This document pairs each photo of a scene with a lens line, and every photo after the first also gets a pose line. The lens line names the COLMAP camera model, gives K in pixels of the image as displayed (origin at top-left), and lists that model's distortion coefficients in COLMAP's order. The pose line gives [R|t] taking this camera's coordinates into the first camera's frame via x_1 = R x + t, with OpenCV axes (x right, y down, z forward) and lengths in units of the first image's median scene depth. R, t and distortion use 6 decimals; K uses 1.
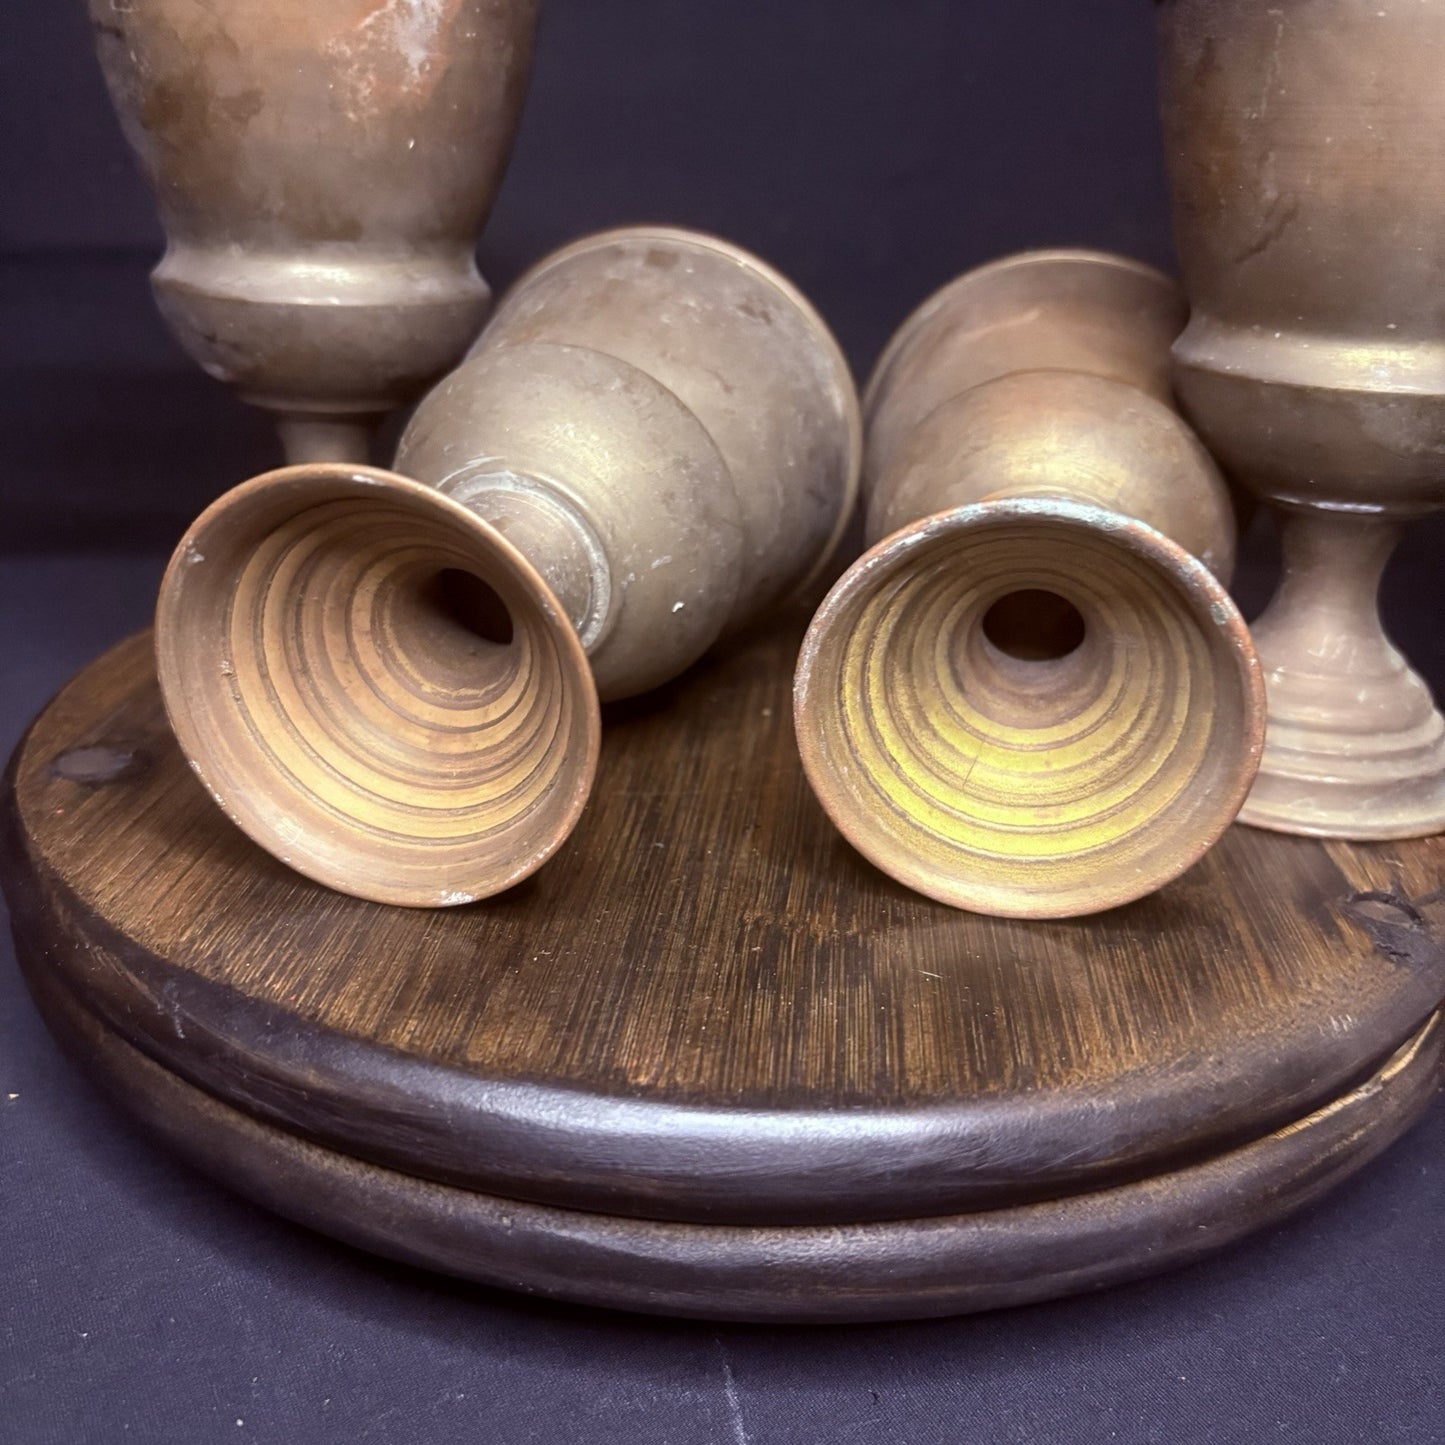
lens RADIAL K [[1532.7, 0, 721.5], [0, 1532.7, 744.8], [0, 0, 1]] dist [0.058495, -0.251534]
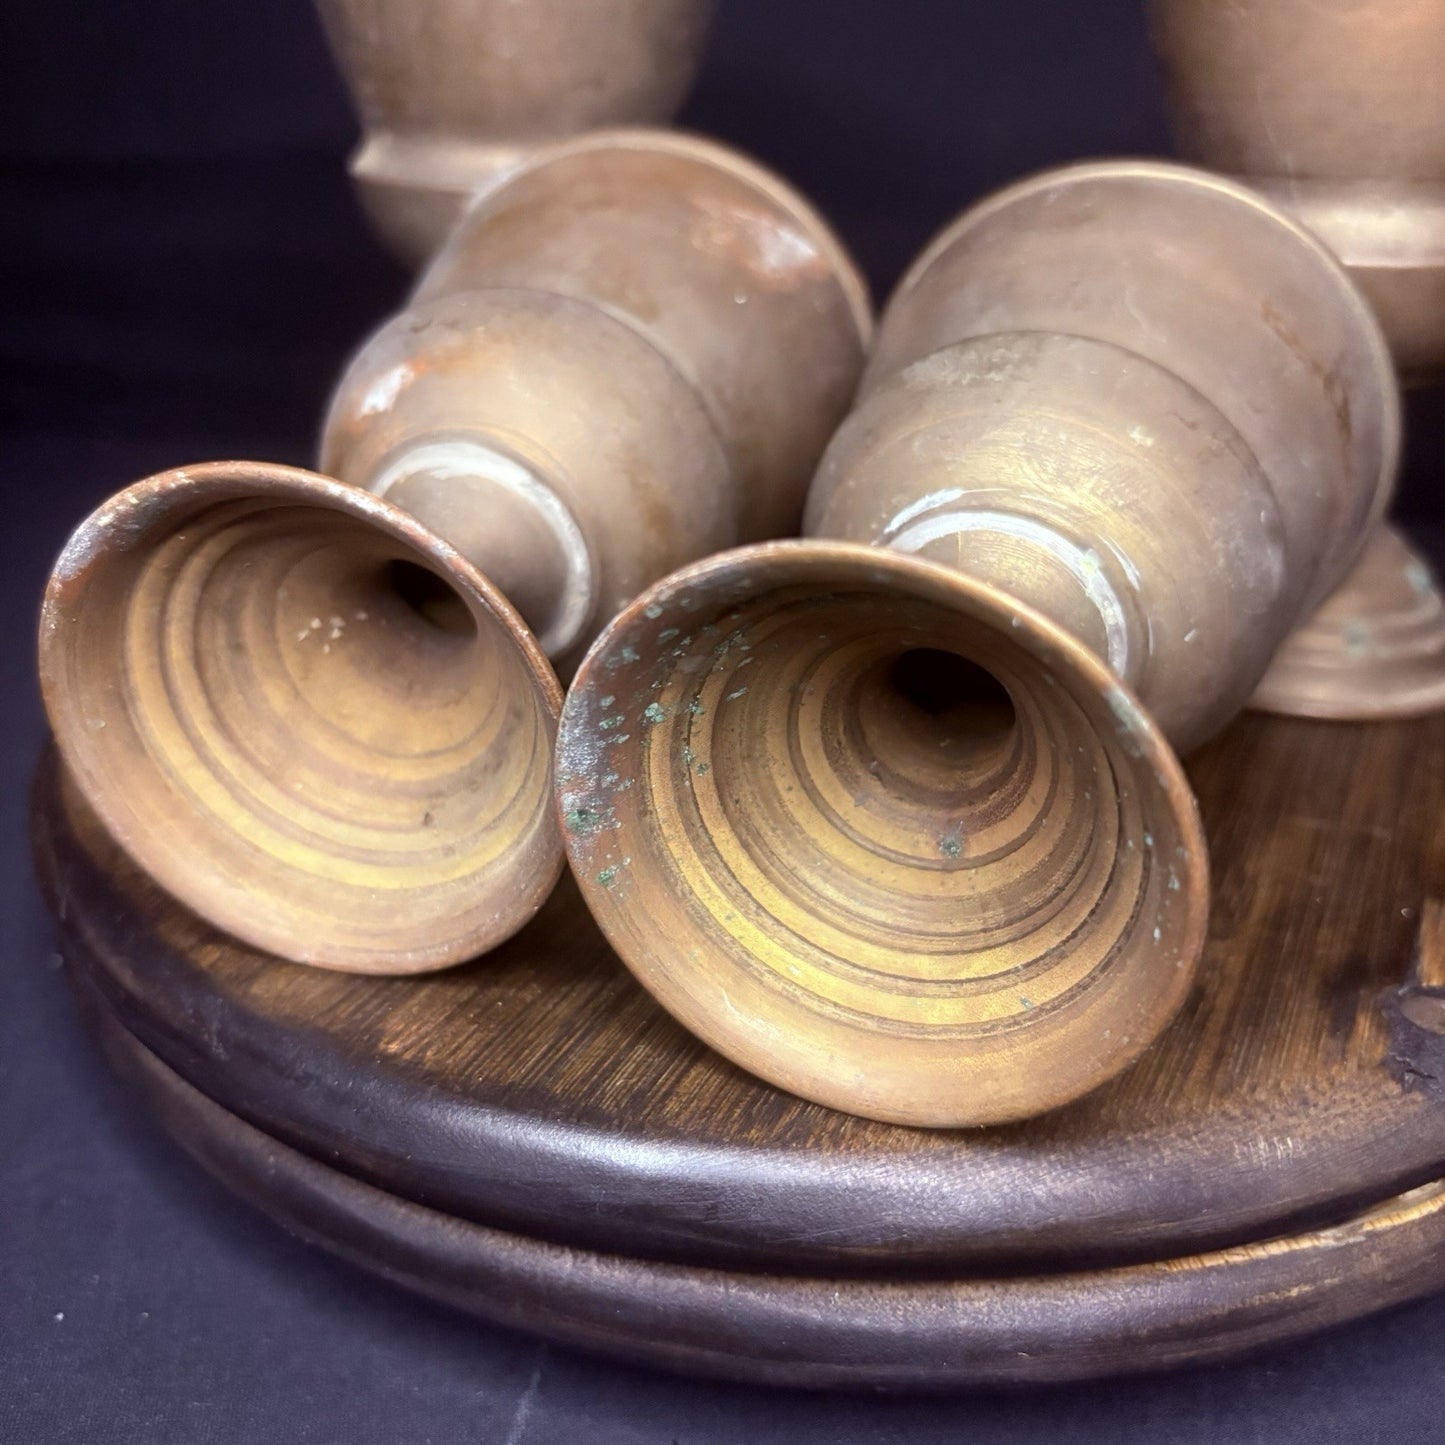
lens RADIAL K [[1562.1, 0, 722.5], [0, 1562.1, 722.5], [0, 0, 1]] dist [0.023131, -0.117530]
pose [[0.932308, 0.124095, -0.339709, 0.363436], [-0.109794, 0.992076, 0.061080, -0.047845], [0.344596, -0.019647, 0.938545, 0.152964]]
